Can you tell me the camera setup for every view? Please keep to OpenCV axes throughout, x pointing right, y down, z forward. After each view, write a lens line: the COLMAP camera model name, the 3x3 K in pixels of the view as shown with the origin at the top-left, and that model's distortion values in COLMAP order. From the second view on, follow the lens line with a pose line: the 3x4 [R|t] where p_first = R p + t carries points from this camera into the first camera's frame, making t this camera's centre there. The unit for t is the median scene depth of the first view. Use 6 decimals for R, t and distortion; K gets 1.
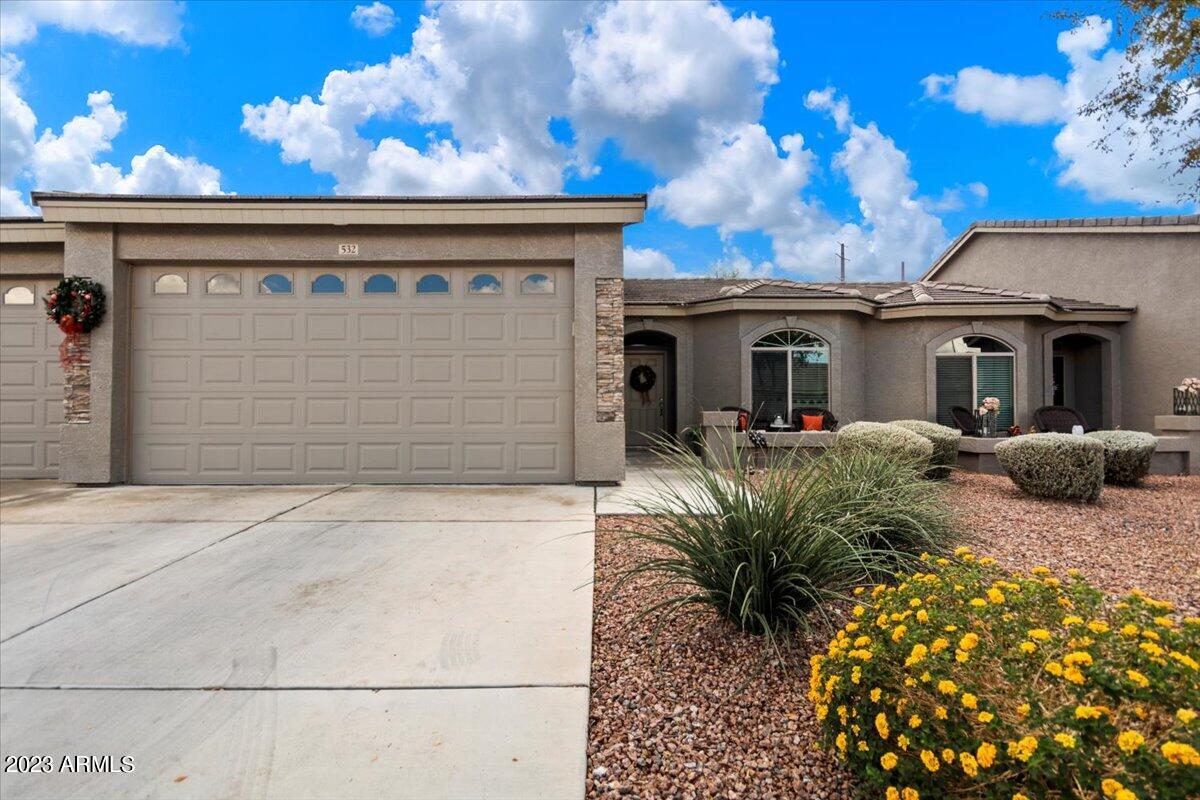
lens RADIAL K [[556.0, 0, 606.1], [0, 556.0, 407.2], [0, 0, 1]] dist [0.001278, 0.000420]
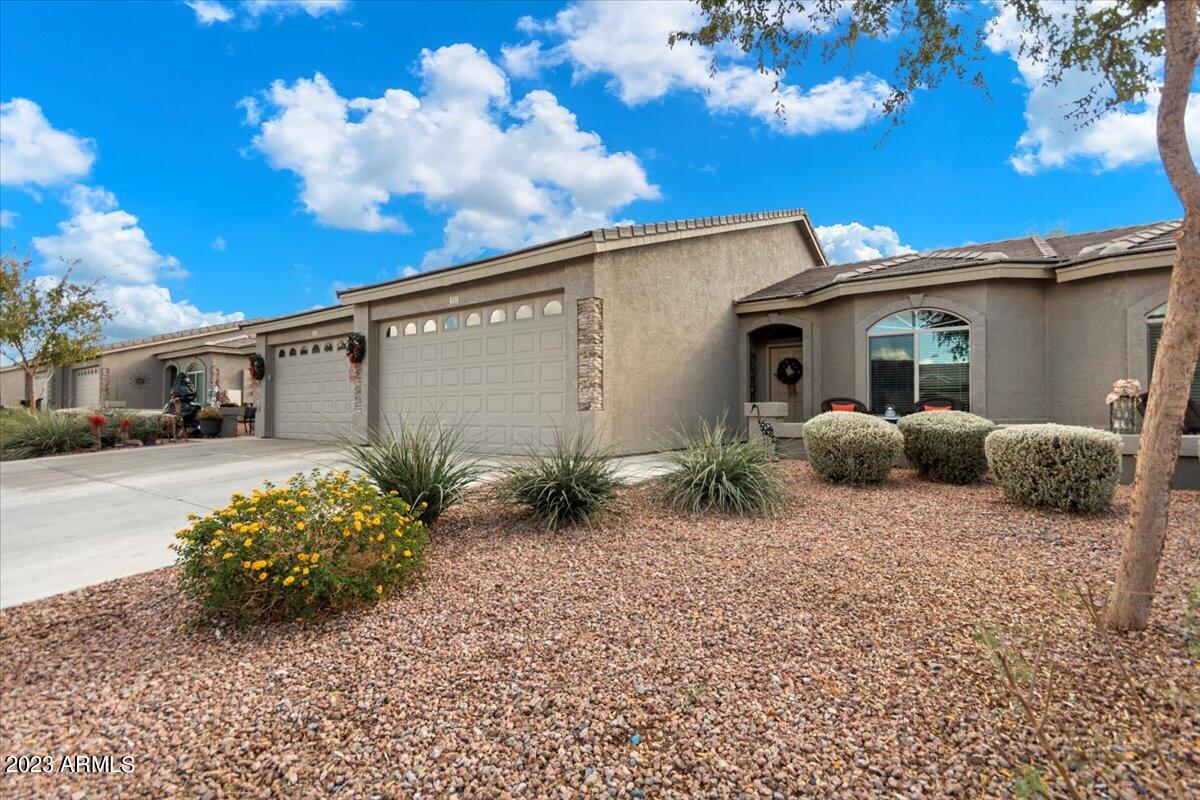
lens RADIAL K [[556.0, 0, 606.1], [0, 556.0, 407.2], [0, 0, 1]] dist [0.001278, 0.000420]
pose [[0.810067, -0.004638, -0.586320, 0.799363], [0.009782, 0.999936, 0.005605, 0.011462], [0.586256, -0.010276, 0.810060, -0.015954]]
